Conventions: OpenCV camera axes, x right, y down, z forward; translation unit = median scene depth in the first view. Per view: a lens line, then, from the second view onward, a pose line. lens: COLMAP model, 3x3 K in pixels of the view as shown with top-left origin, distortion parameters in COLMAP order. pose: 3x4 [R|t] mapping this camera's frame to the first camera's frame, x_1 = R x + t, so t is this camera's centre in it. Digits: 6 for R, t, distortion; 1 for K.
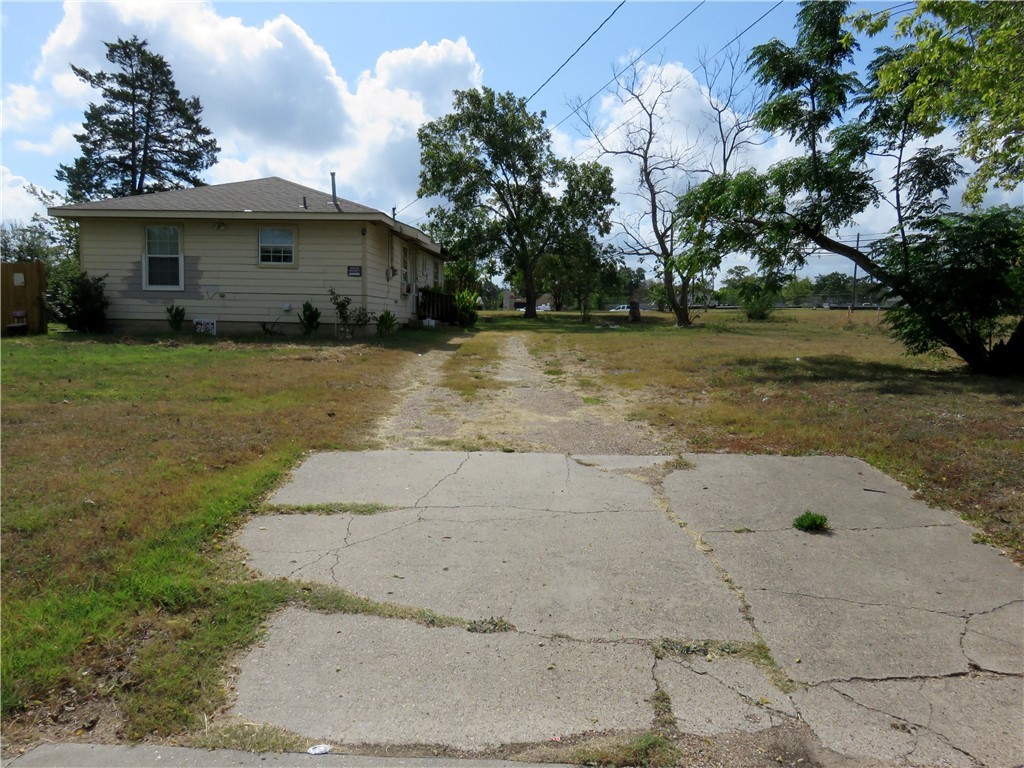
lens RADIAL K [[777.2, 0, 512.1], [0, 777.2, 388.8], [0, 0, 1]] dist [-0.018802, 0.005941]
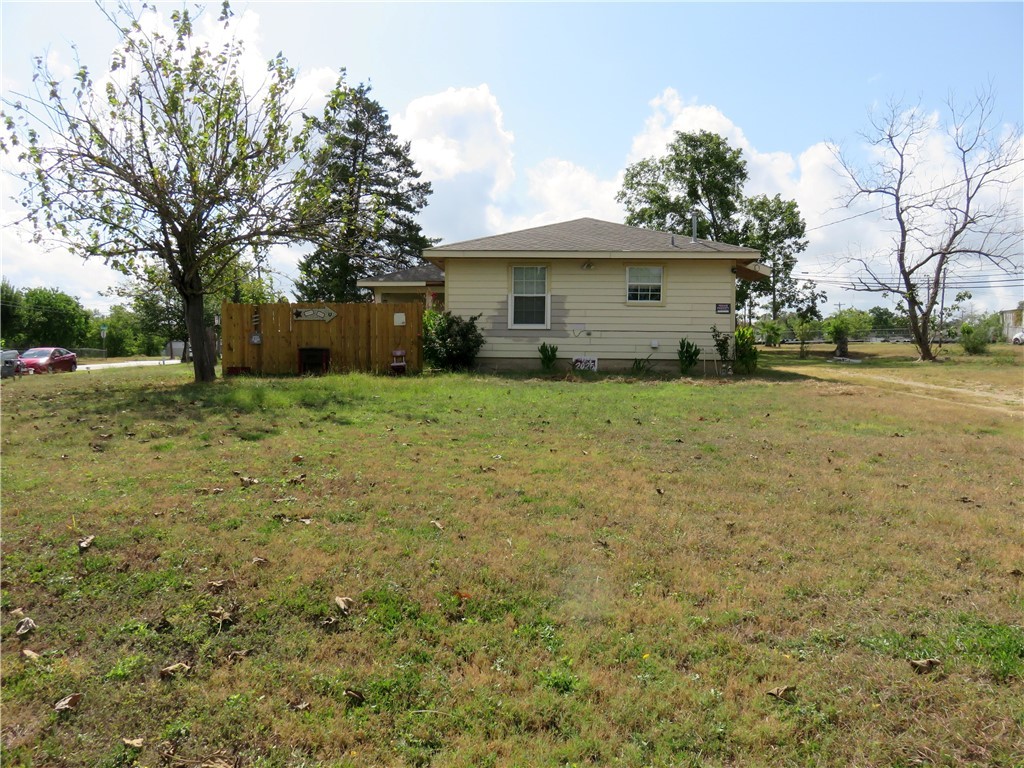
lens RADIAL K [[777.2, 0, 511.7], [0, 777.2, 381.8], [0, 0, 1]] dist [-0.018802, 0.005941]
pose [[0.999936, -0.010351, 0.004598, -0.480026], [0.010597, 0.998311, -0.057115, -0.000952], [-0.003999, 0.057160, 0.998357, -0.005283]]
